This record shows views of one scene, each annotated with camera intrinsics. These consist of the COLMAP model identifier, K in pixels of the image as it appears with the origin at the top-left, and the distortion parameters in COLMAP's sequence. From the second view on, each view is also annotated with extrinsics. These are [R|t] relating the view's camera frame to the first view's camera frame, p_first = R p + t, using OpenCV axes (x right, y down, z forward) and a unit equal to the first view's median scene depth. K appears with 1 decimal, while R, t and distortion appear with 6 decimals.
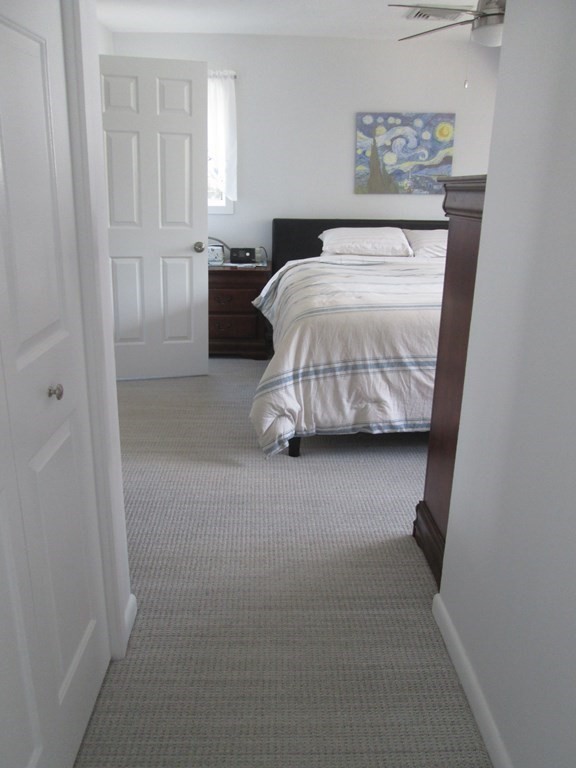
lens RADIAL K [[640.4, 0, 284.4], [0, 640.4, 386.3], [0, 0, 1]] dist [-0.045869, 0.012271]
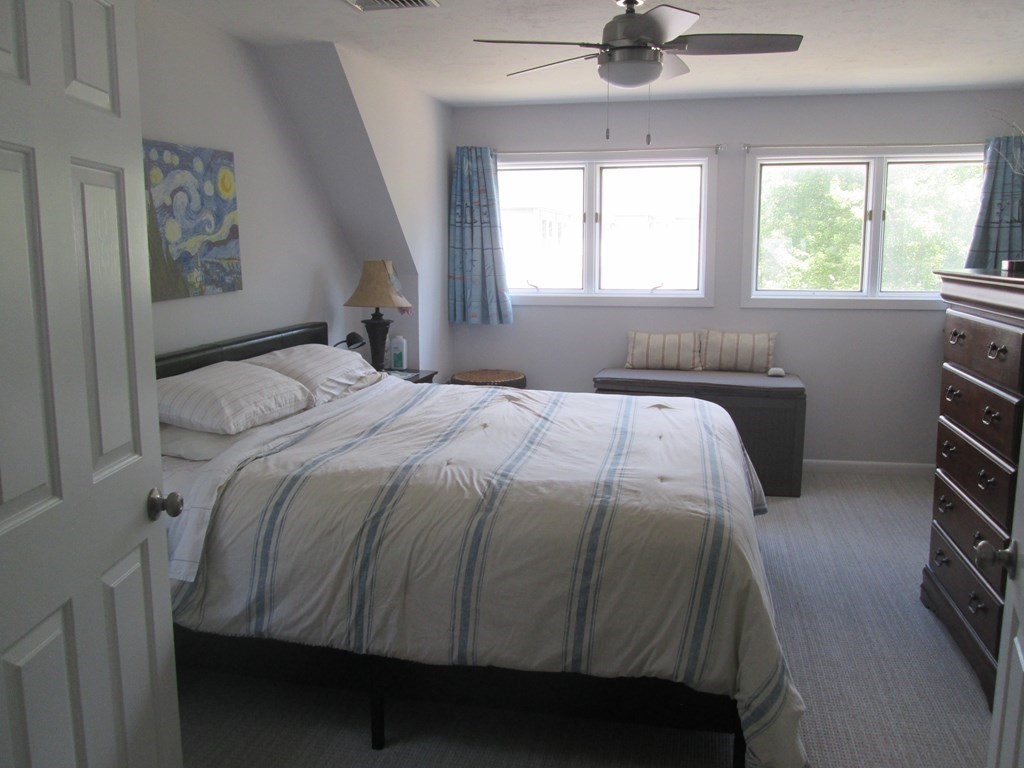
lens RADIAL K [[853.9, 0, 536.1], [0, 853.9, 392.1], [0, 0, 1]] dist [-0.045869, 0.012271]
pose [[0.215892, -0.185859, 0.958565, -0.435196], [0.302502, 0.946147, 0.115321, -0.229354], [-0.928377, 0.265071, 0.260489, 0.598021]]
